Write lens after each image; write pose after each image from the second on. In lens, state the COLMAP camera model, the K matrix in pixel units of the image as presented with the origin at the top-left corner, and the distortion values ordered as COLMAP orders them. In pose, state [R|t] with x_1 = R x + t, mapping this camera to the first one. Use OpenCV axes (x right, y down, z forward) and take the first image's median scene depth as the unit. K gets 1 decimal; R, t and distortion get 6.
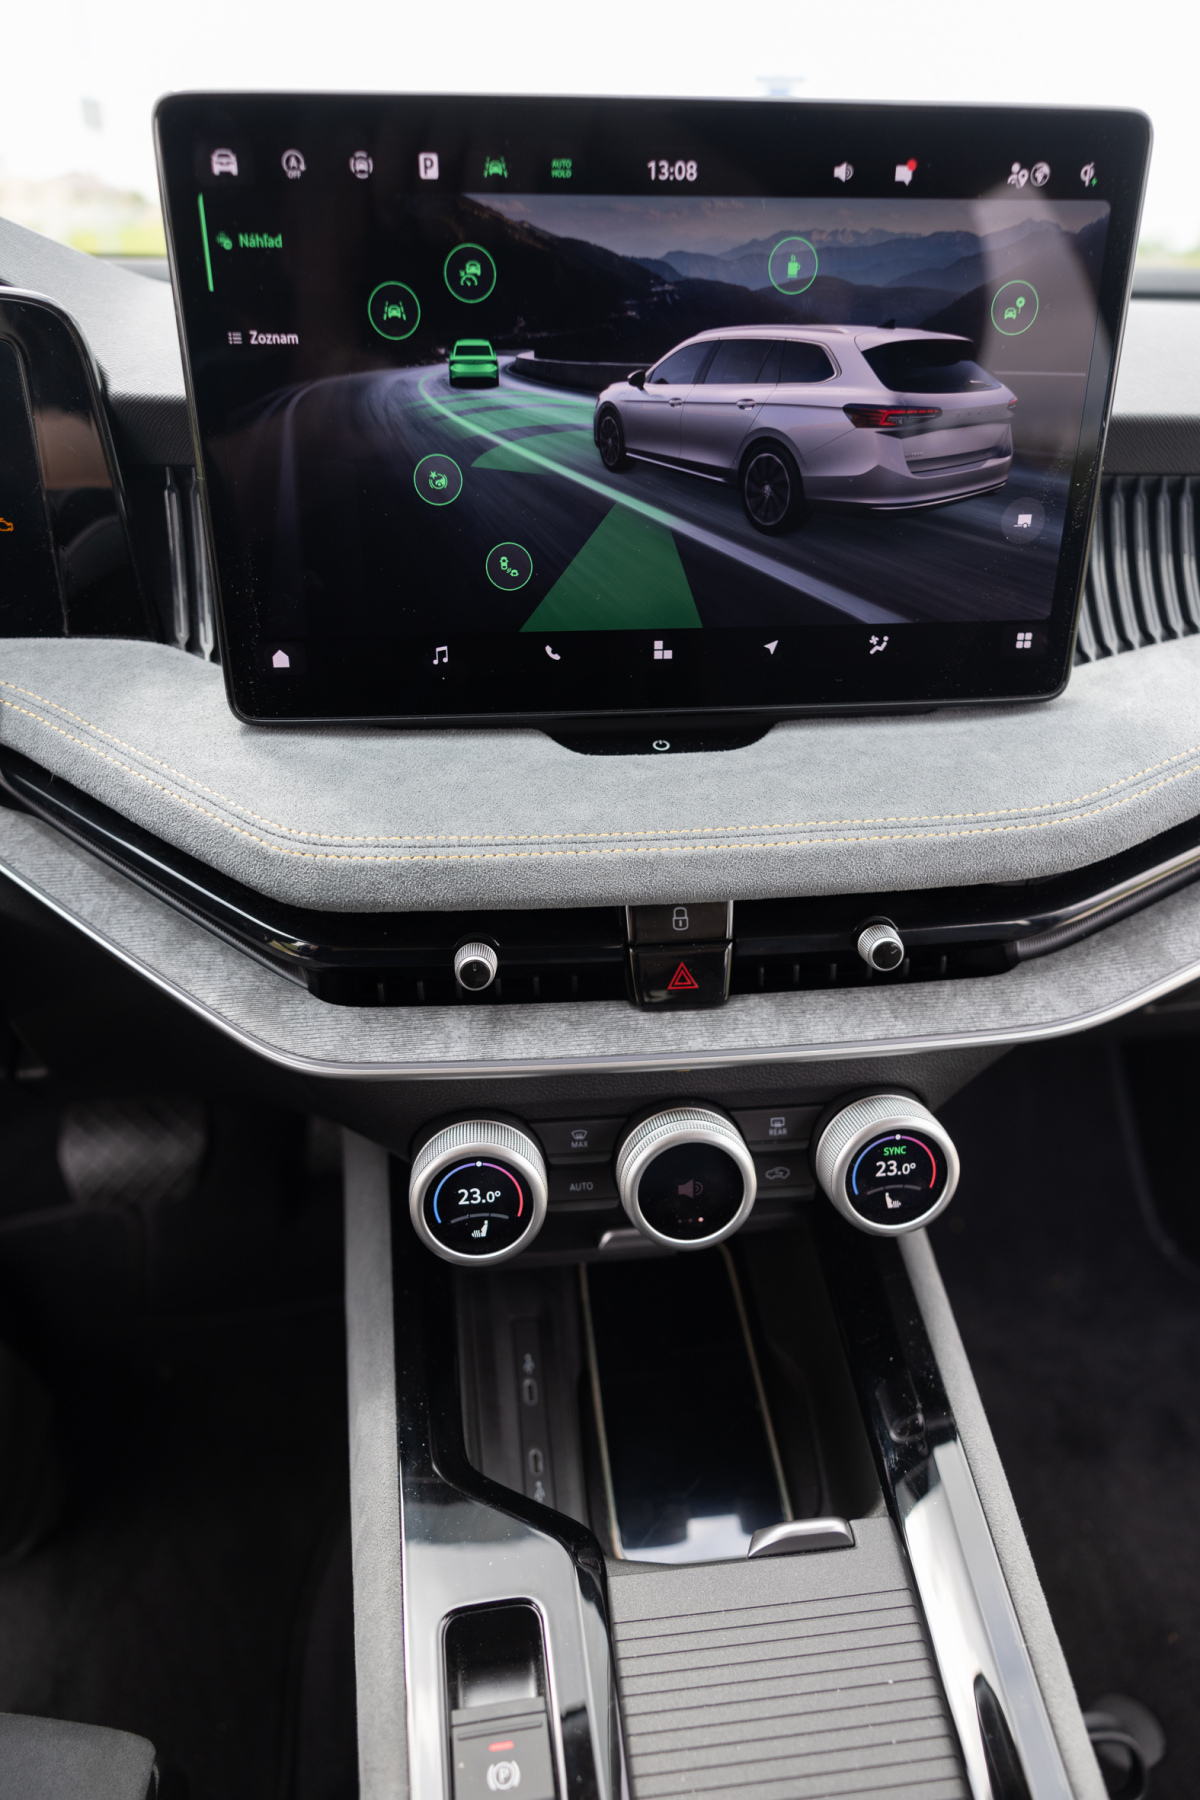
lens RADIAL K [[1202.7, 0, 599.7], [0, 1202.7, 912.0], [0, 0, 1]] dist [0.005112, 0.003528]
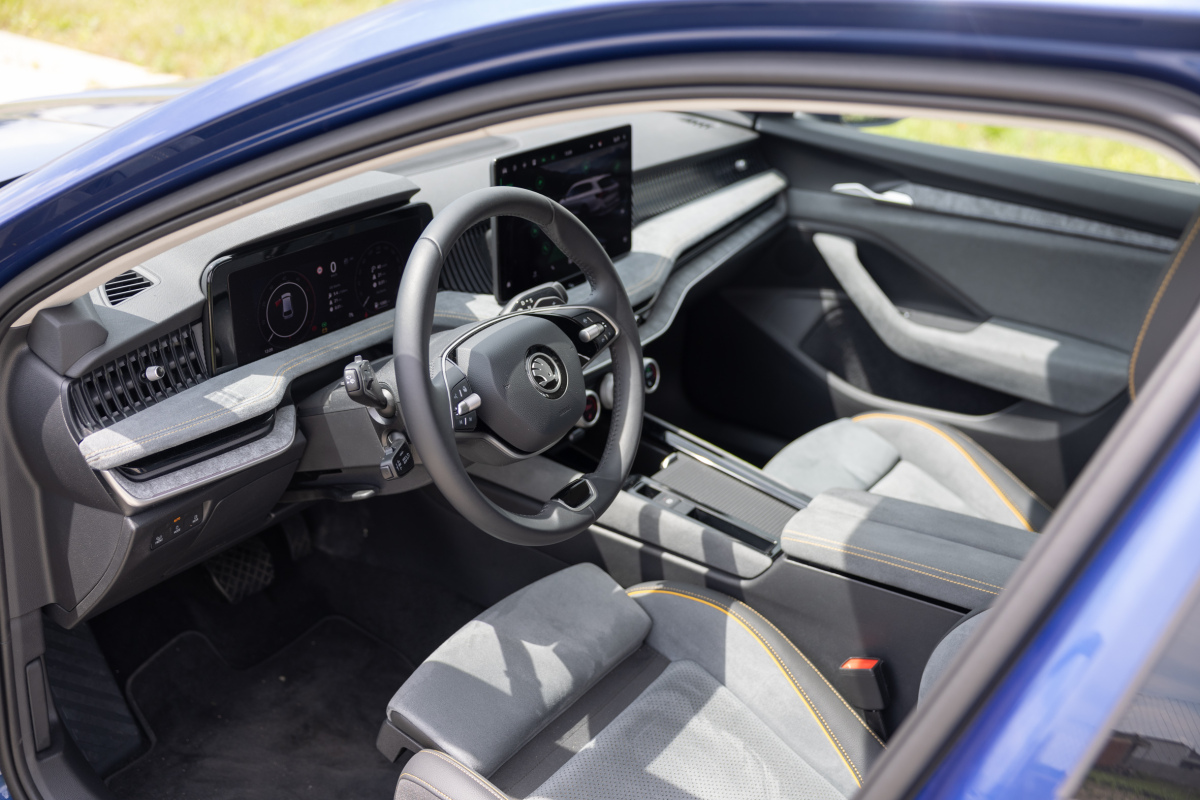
lens RADIAL K [[1304.6, 0, 597.1], [0, 1304.6, 397.9], [0, 0, 1]] dist [-0.007192, 0.000429]
pose [[0.655961, -0.281620, 0.700289, -2.950616], [0.310894, 0.946239, 0.089313, -0.151902], [-0.687793, 0.159130, 0.708250, -1.942867]]
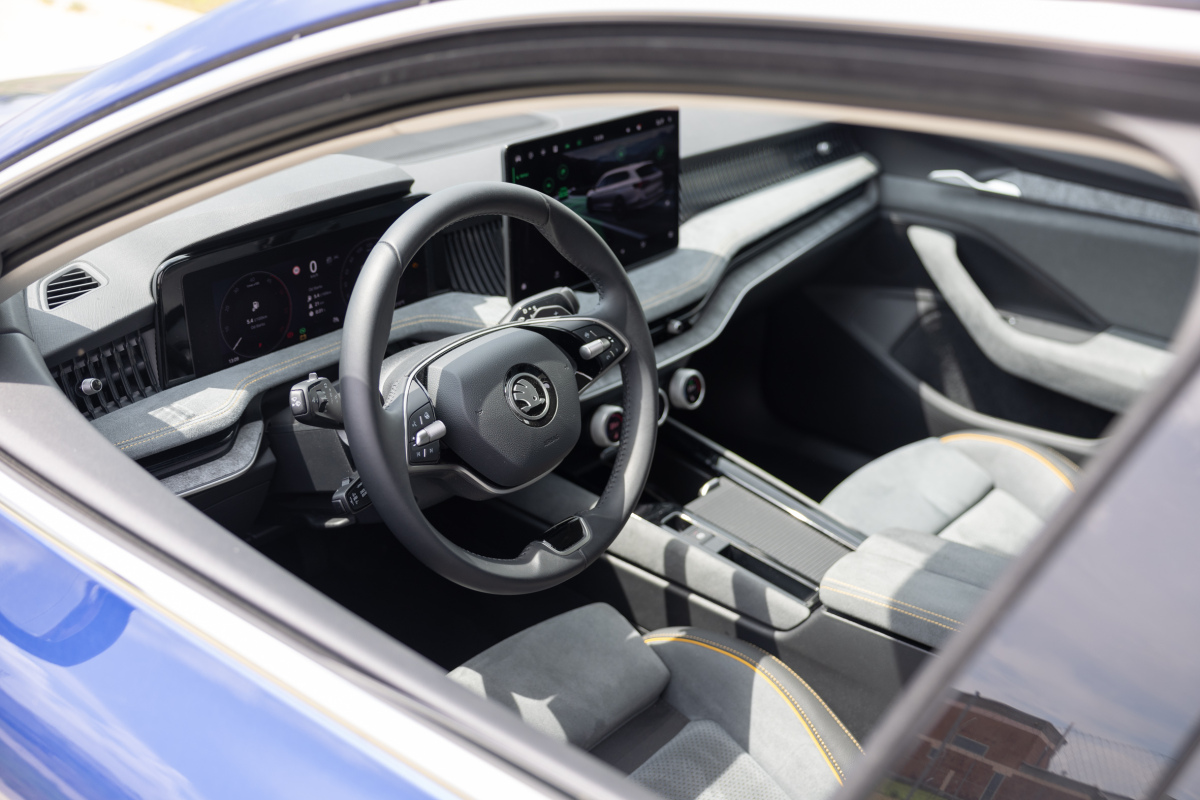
lens RADIAL K [[1358.1, 0, 600.0], [0, 1358.1, 400.0], [0, 0, 1]] dist [-0.000902, 0.004691]
pose [[0.735431, -0.274026, 0.619719, -2.462266], [0.292077, 0.953451, 0.074981, -0.129940], [-0.611418, 0.125863, 0.781234, -1.958770]]
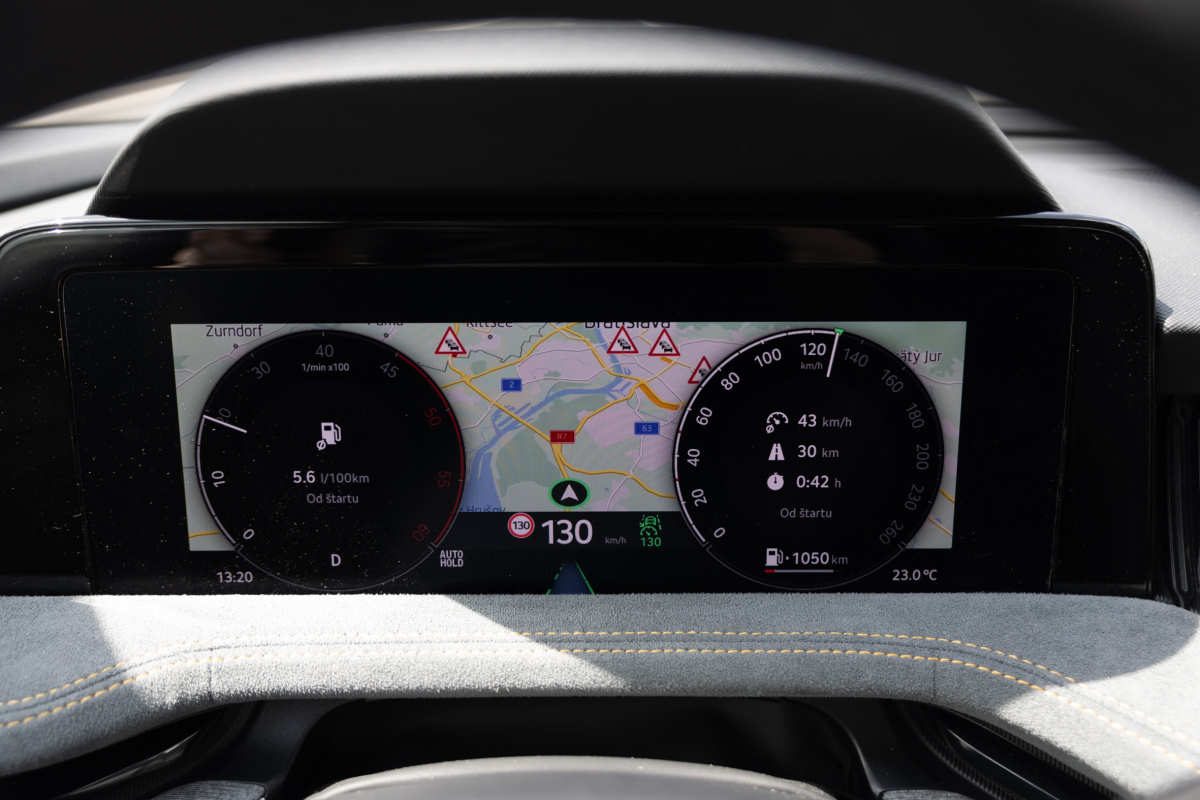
lens RADIAL K [[1244.3, 0, 600.0], [0, 1244.3, 400.0], [0, 0, 1]] dist [0.014123, -0.000028]
pose [[0.991578, 0.026506, -0.126767, -0.710419], [-0.047542, 0.984993, -0.165918, -0.219449], [0.120467, 0.170548, 0.977958, 0.105492]]
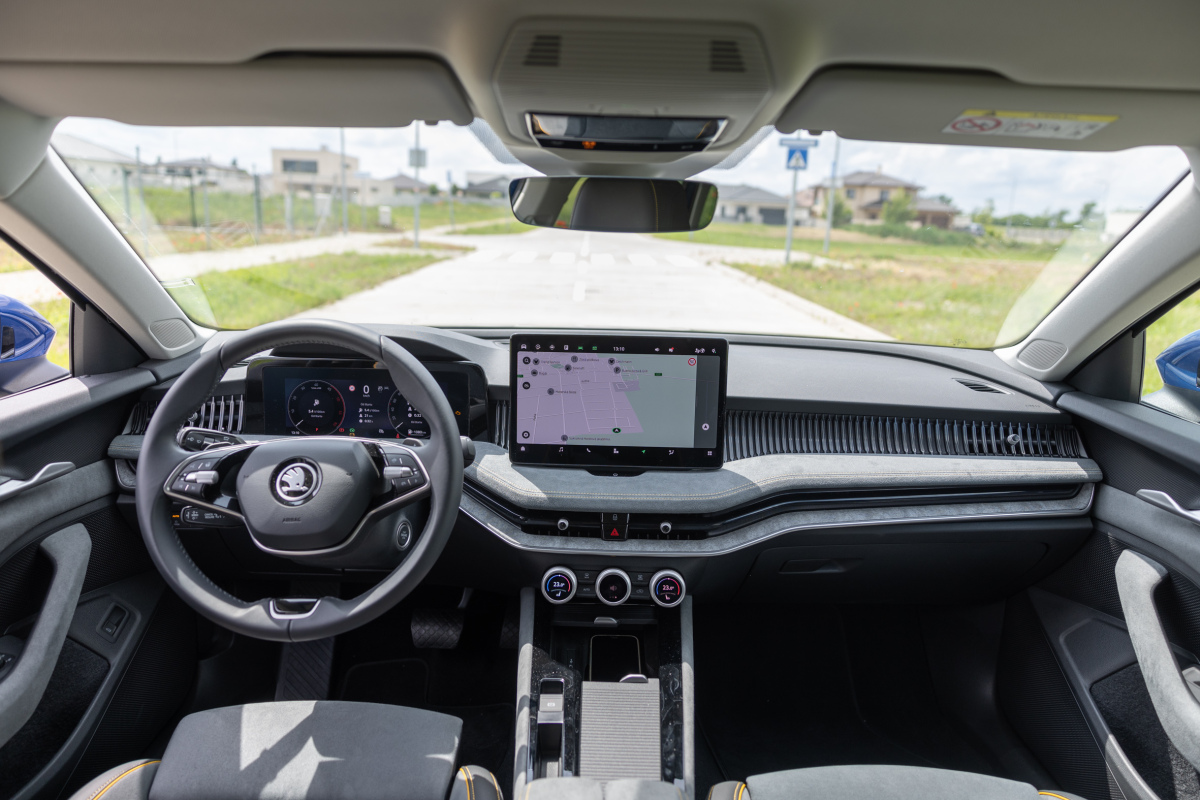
lens RADIAL K [[804.2, 0, 600.0], [0, 804.2, 400.0], [0, 0, 1]] dist [0.007418, 0.001600]
pose [[0.991680, 0.041788, -0.121755, 0.324384], [-0.073740, 0.959686, -0.271230, 0.357637], [0.105512, 0.277952, 0.954783, -1.645157]]
